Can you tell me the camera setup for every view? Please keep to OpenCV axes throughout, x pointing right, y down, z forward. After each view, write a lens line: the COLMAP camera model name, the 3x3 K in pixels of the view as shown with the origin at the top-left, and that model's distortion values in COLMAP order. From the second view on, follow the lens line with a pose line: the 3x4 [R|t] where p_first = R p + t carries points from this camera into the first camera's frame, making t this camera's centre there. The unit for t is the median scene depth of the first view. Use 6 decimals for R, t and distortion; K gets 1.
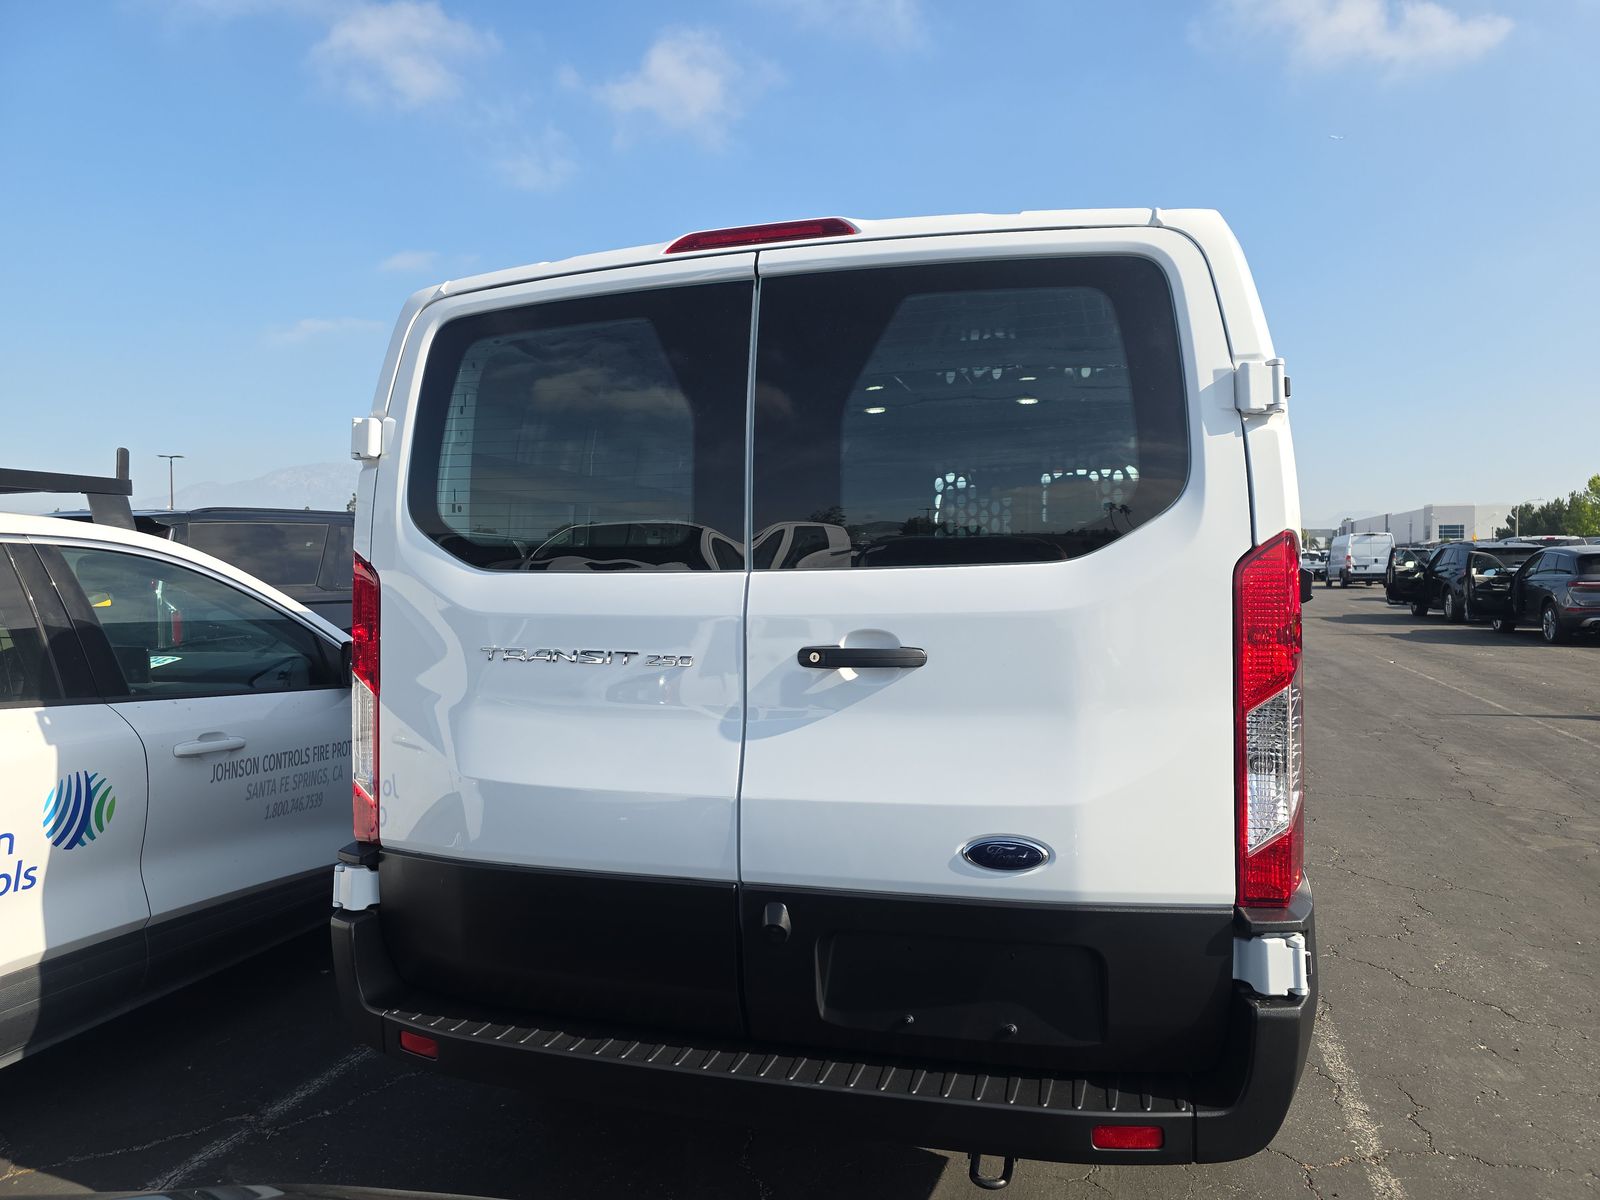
lens RADIAL K [[1168.5, 0, 800.0], [0, 1168.5, 600.0], [0, 0, 1]] dist [0.064882, -0.072145]
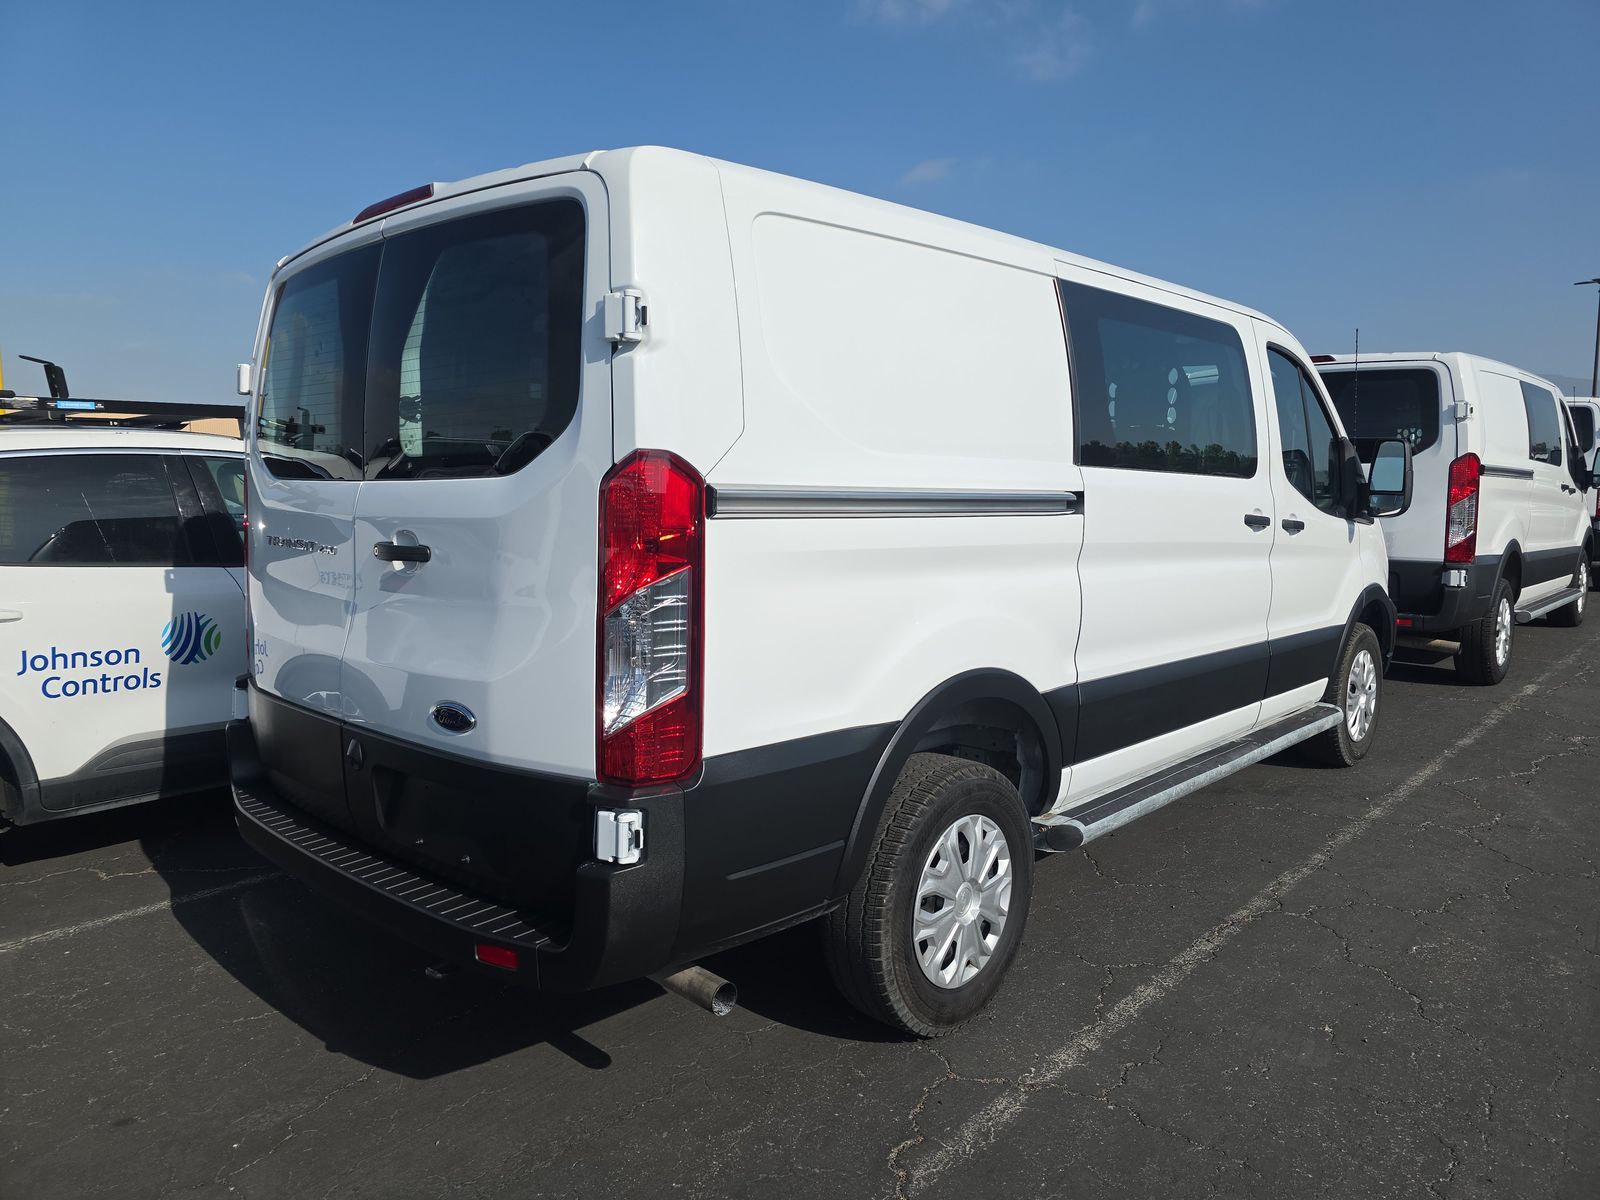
lens RADIAL K [[1168.5, 0, 800.0], [0, 1168.5, 600.0], [0, 0, 1]] dist [0.064882, -0.072145]
pose [[0.881158, 0.057927, -0.469260, 0.765469], [-0.018058, 0.995866, 0.089025, -0.014398], [0.472477, -0.069971, 0.878561, 0.077922]]
